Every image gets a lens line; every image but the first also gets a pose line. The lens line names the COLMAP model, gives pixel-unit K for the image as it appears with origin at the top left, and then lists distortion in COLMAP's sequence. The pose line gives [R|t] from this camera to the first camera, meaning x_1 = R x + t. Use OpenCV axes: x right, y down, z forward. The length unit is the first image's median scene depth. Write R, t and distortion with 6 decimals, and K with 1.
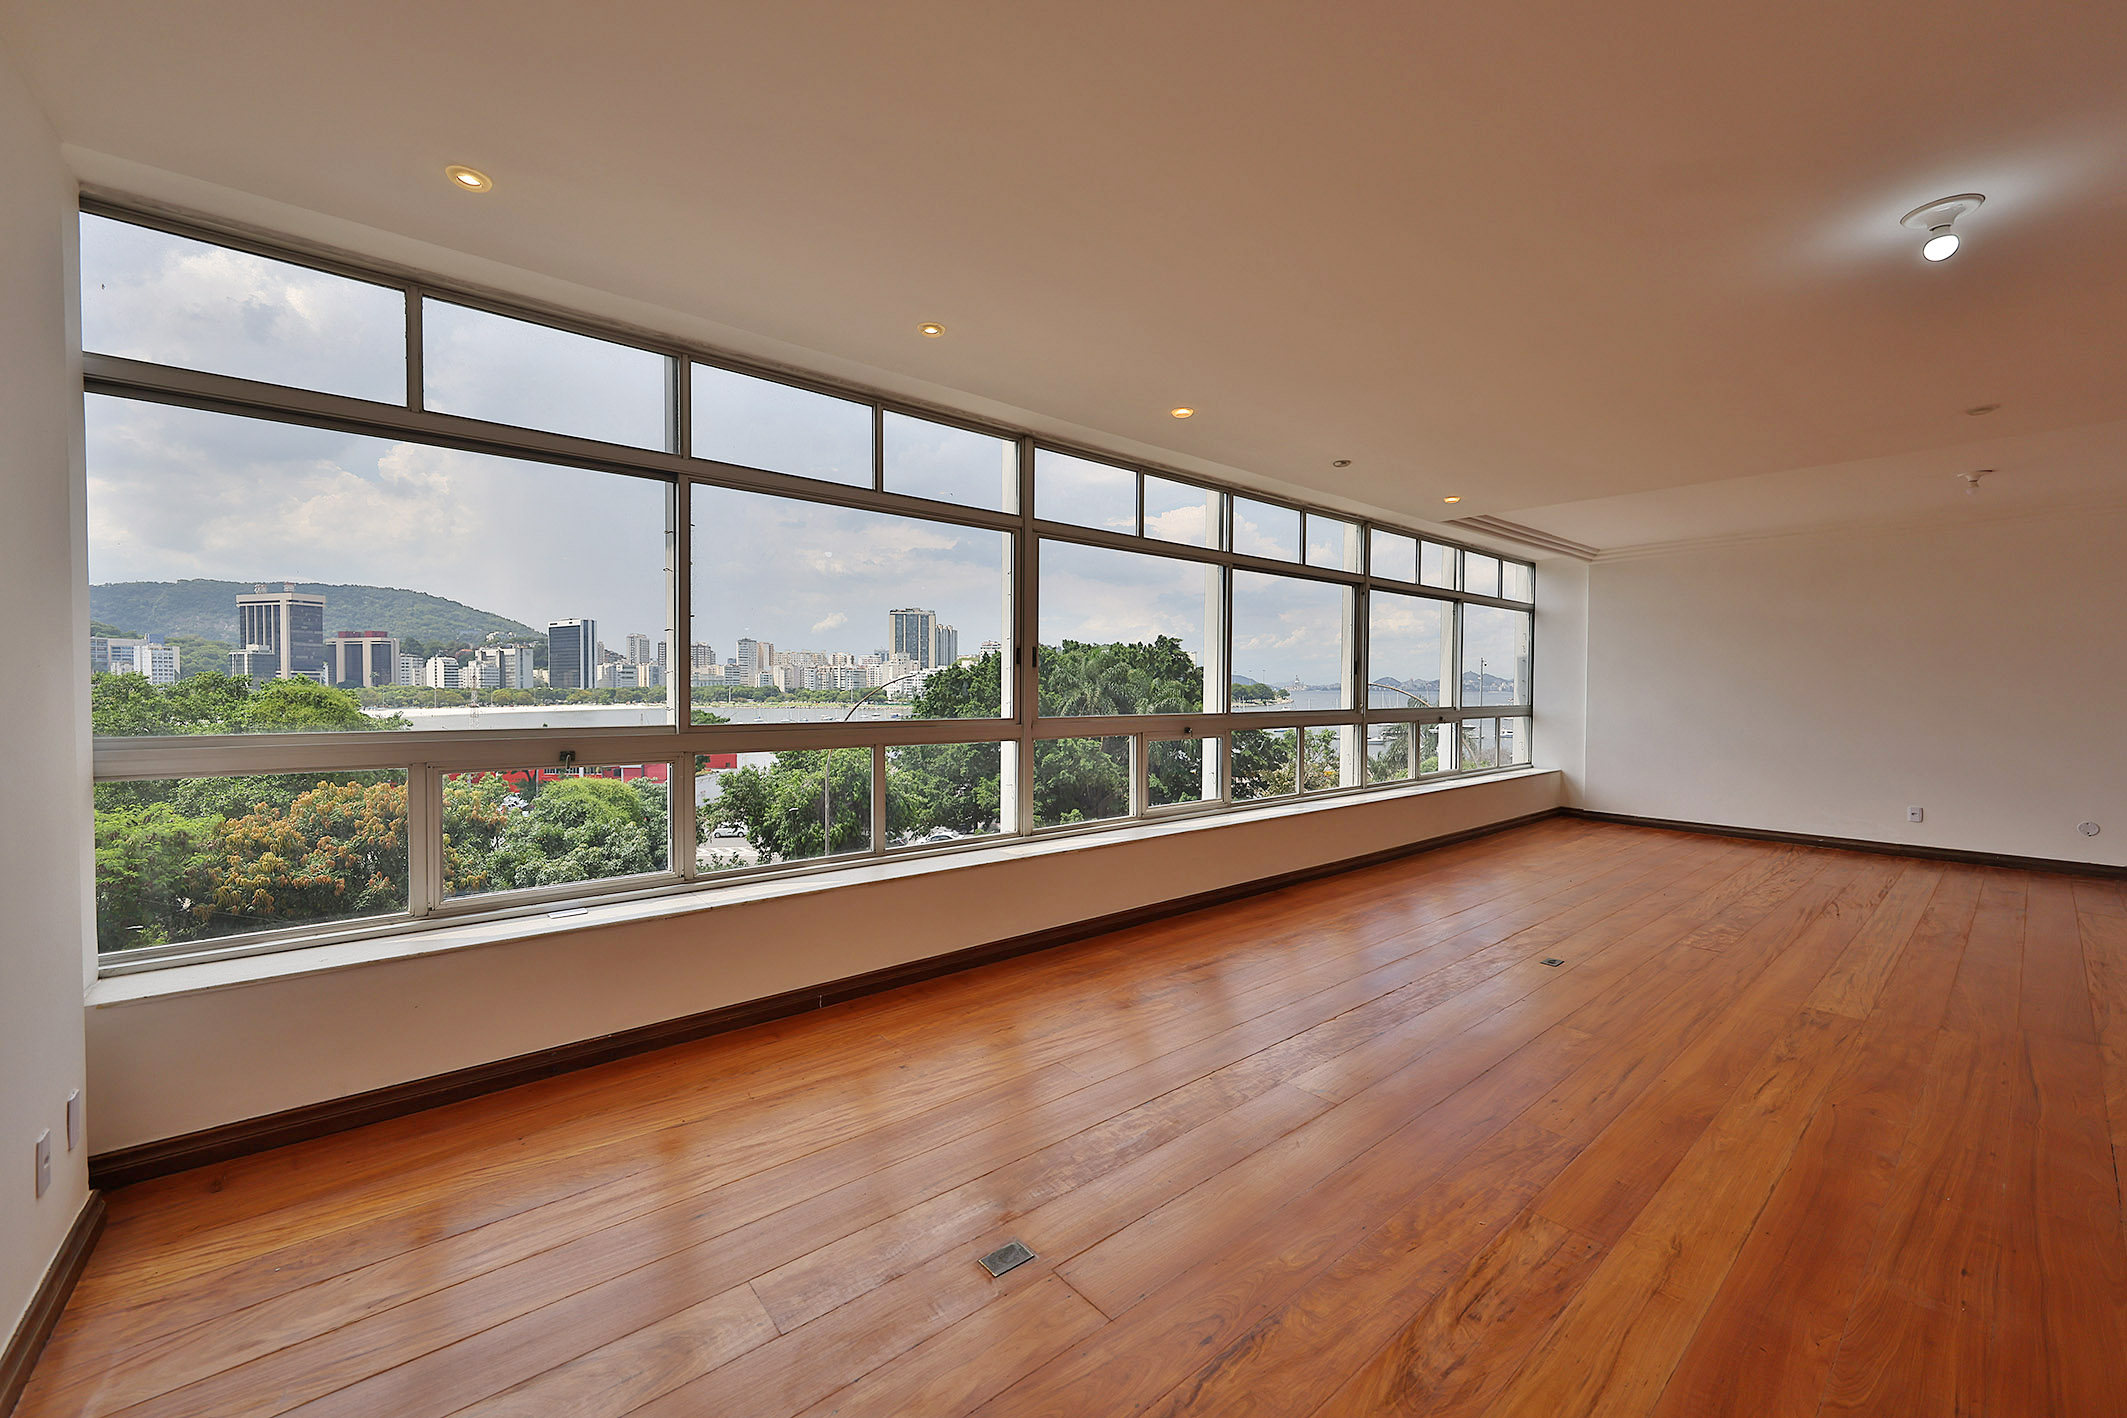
lens RADIAL K [[829.0, 0, 1064.0], [0, 829.0, 704.1], [0, 0, 1]] dist [0.003465, -0.000122]
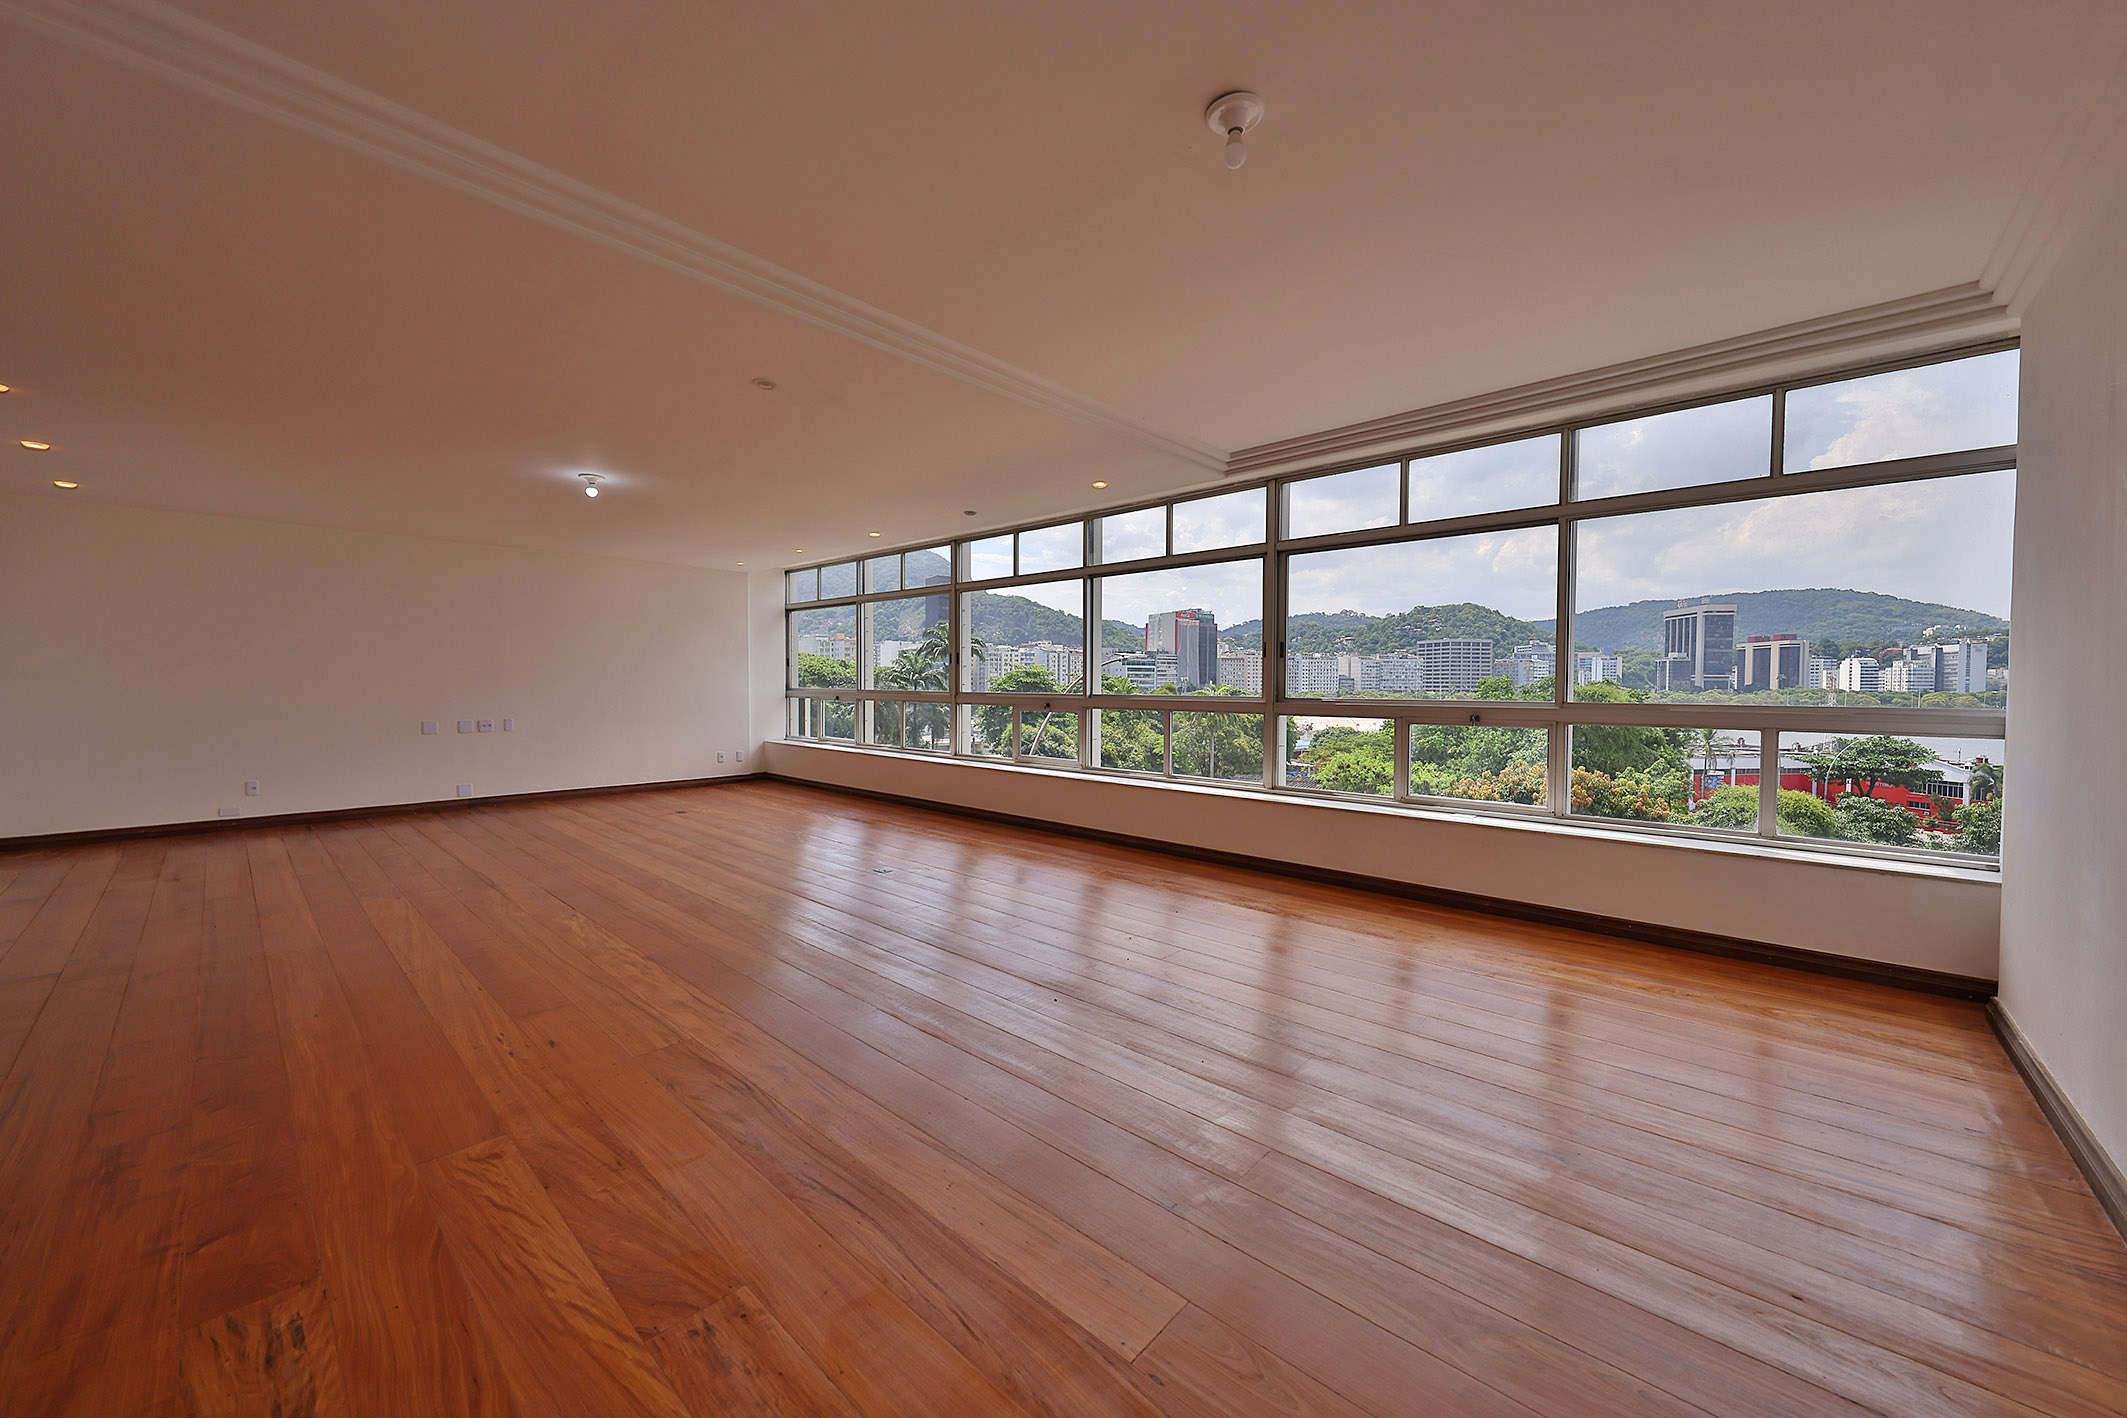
lens RADIAL K [[803.5, 0, 1061.0], [0, 803.5, 694.1], [0, 0, 1]] dist [0.003509, 0.000266]
pose [[0.111149, 0.009808, -0.993755, 1.061960], [-0.025345, 0.999654, 0.007032, -0.001045], [0.993481, 0.024405, 0.111359, 0.535641]]
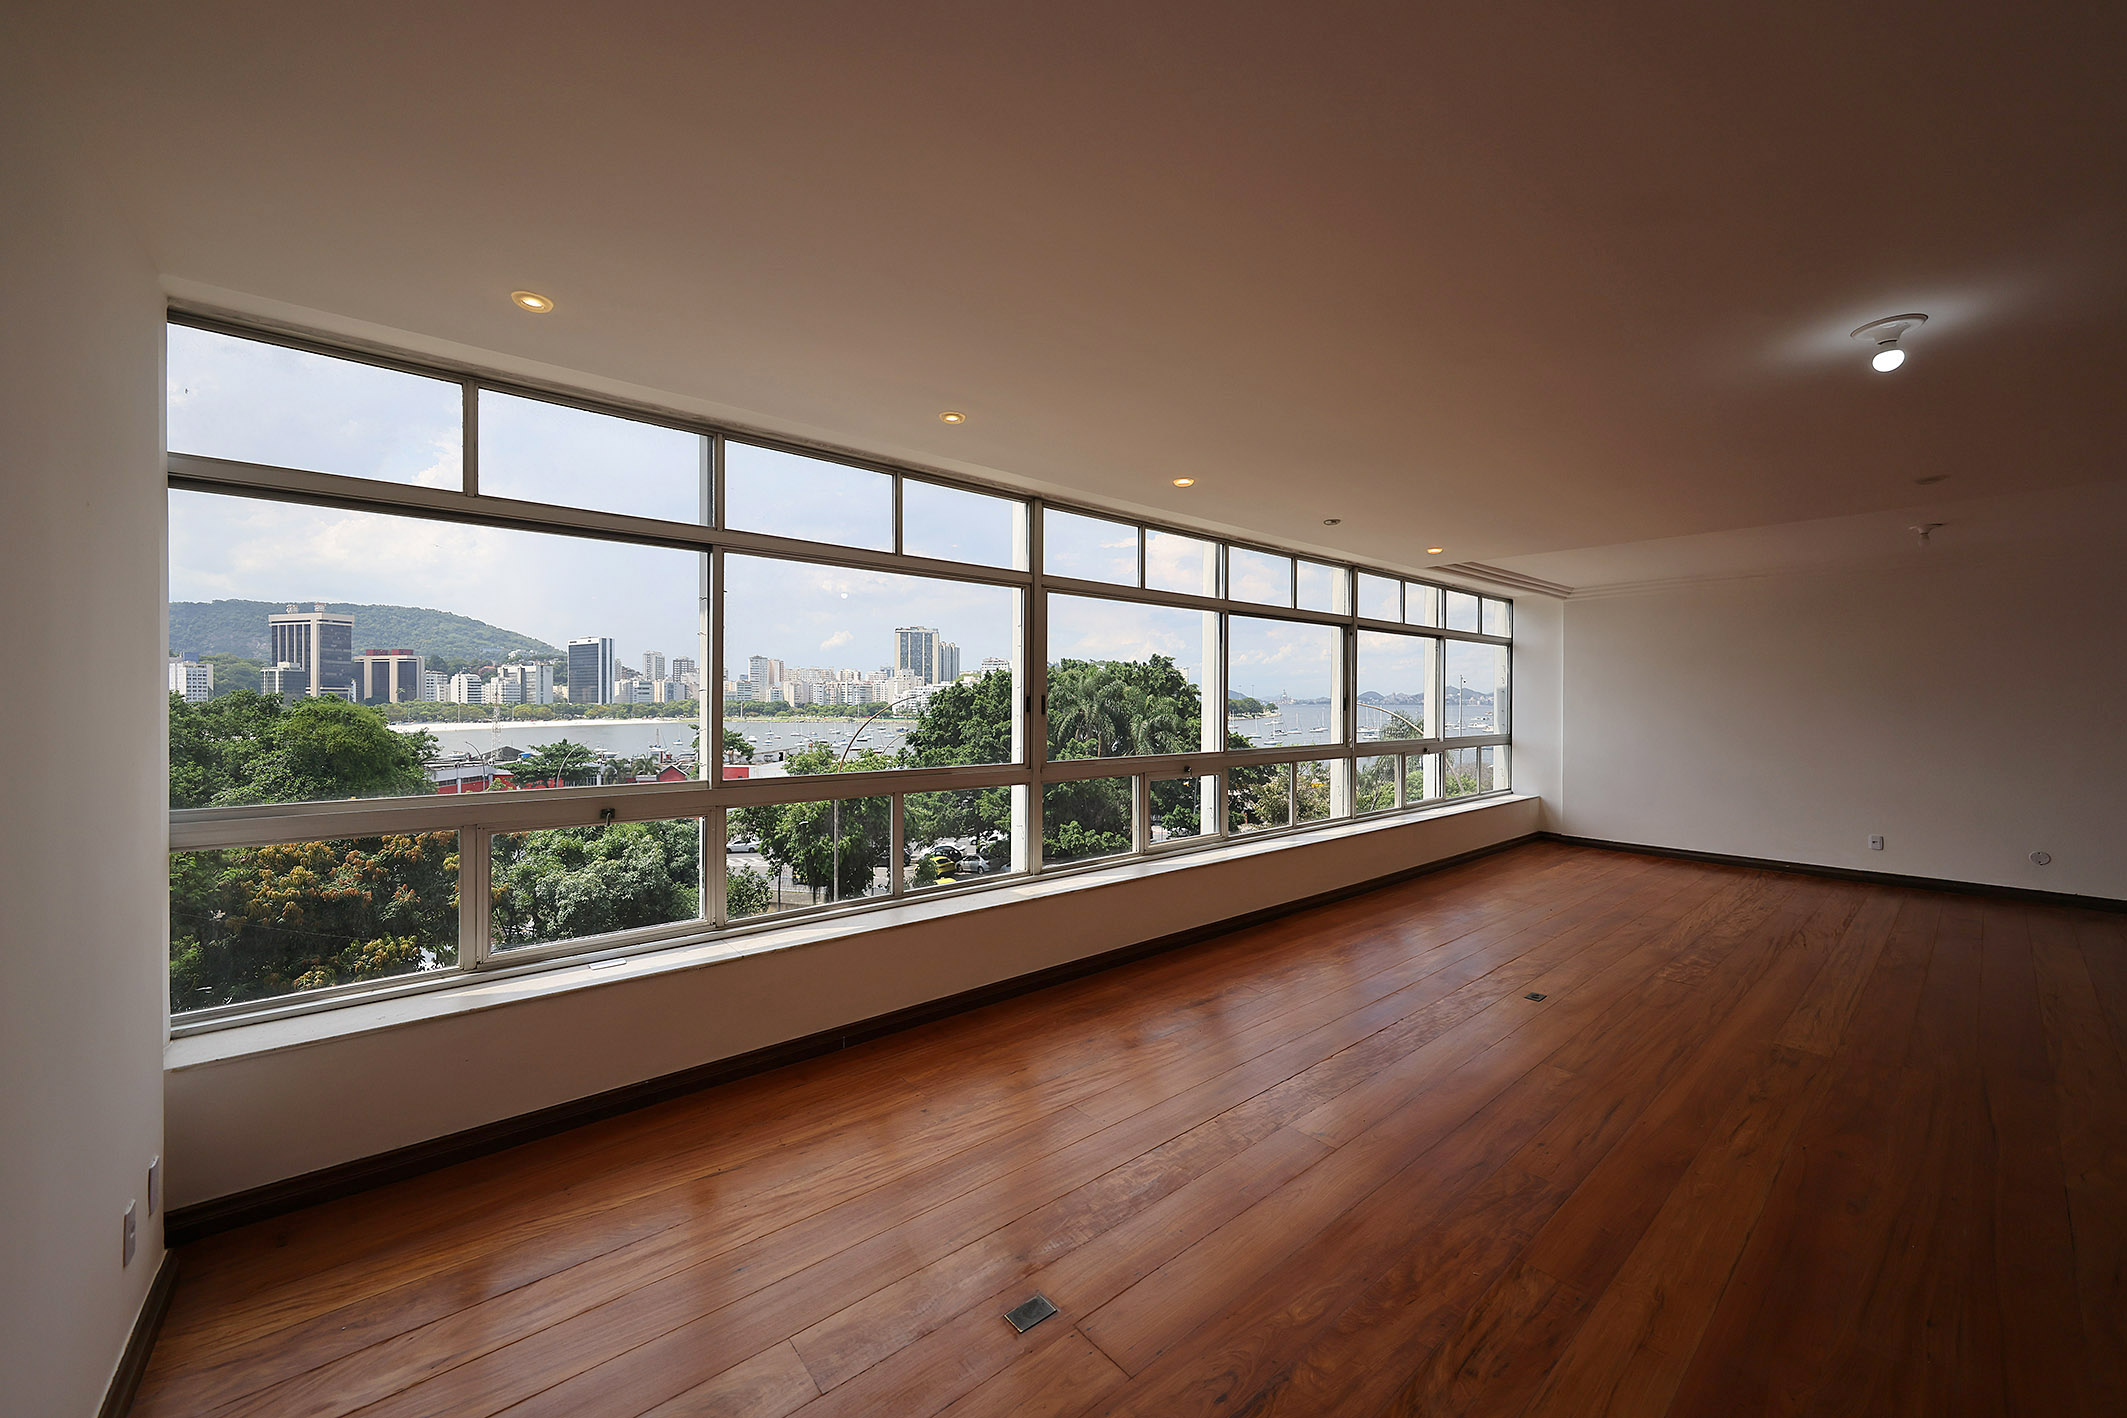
lens RADIAL K [[793.8, 0, 1064.2], [0, 793.8, 703.5], [0, 0, 1]] dist [0.004001, -0.000254]
pose [[0.999994, -0.000940, 0.003207, -0.011851], [0.000996, 0.999849, -0.017344, -0.039398], [-0.003191, 0.017347, 0.999844, -0.013205]]
